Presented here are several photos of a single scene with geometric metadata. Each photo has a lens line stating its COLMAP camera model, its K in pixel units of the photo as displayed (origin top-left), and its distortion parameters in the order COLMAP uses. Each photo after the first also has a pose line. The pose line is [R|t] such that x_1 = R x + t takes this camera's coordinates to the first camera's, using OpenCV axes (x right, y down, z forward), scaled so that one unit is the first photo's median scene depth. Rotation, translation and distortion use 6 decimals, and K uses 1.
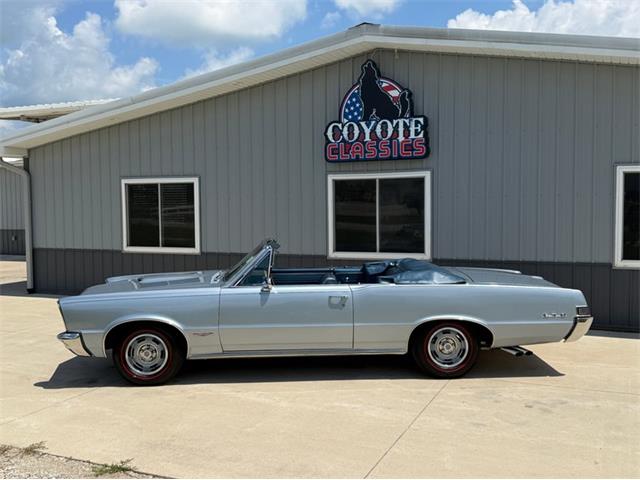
lens RADIAL K [[661.8, 0, 320.0], [0, 661.8, 240.0], [0, 0, 1]] dist [0.220221, -0.499078]
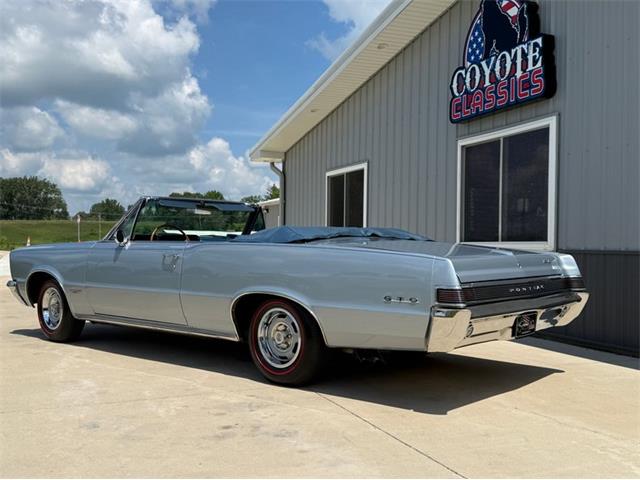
lens RADIAL K [[661.8, 0, 320.0], [0, 661.8, 240.0], [0, 0, 1]] dist [0.220221, -0.499078]
pose [[0.727409, 0.015601, -0.686026, 0.452122], [-0.059483, 0.997412, -0.040389, 0.059318], [0.683621, 0.070186, 0.726455, 0.362763]]
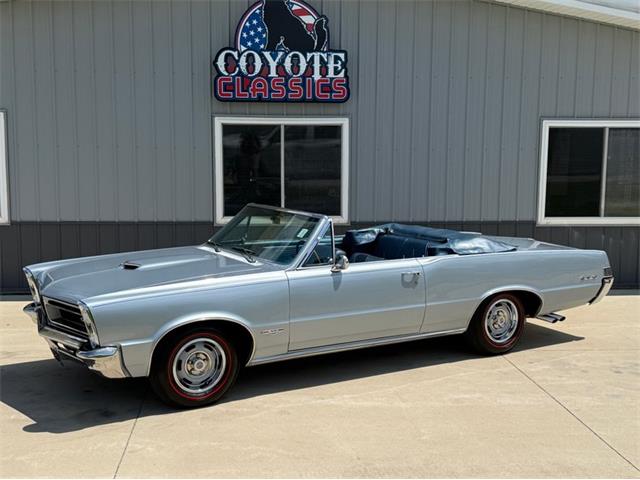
lens RADIAL K [[839.0, 0, 320.0], [0, 839.0, 240.0], [0, 0, 1]] dist [0.149090, -0.065547]
pose [[0.869511, -0.041958, 0.492128, -0.392597], [0.012649, 0.997950, 0.062735, -0.016541], [-0.493751, -0.048324, 0.868260, 0.086752]]
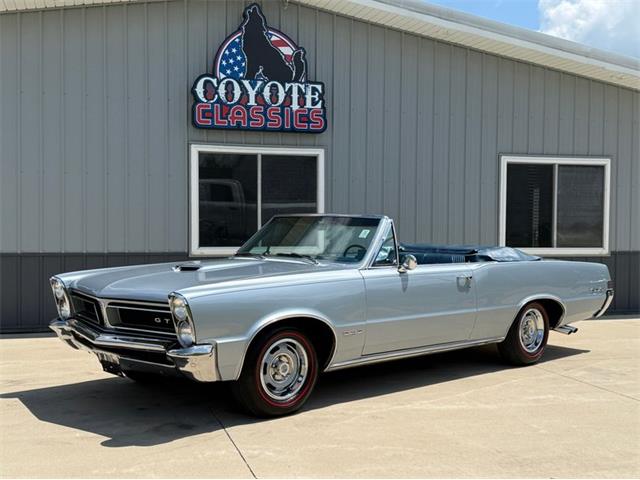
lens RADIAL K [[801.9, 0, 320.0], [0, 801.9, 240.0], [0, 0, 1]] dist [0.143376, -0.013400]
pose [[0.754343, 0.002810, 0.656475, -0.504428], [0.023728, 0.999221, -0.031543, 0.043906], [-0.656052, 0.039371, 0.753688, 0.236870]]
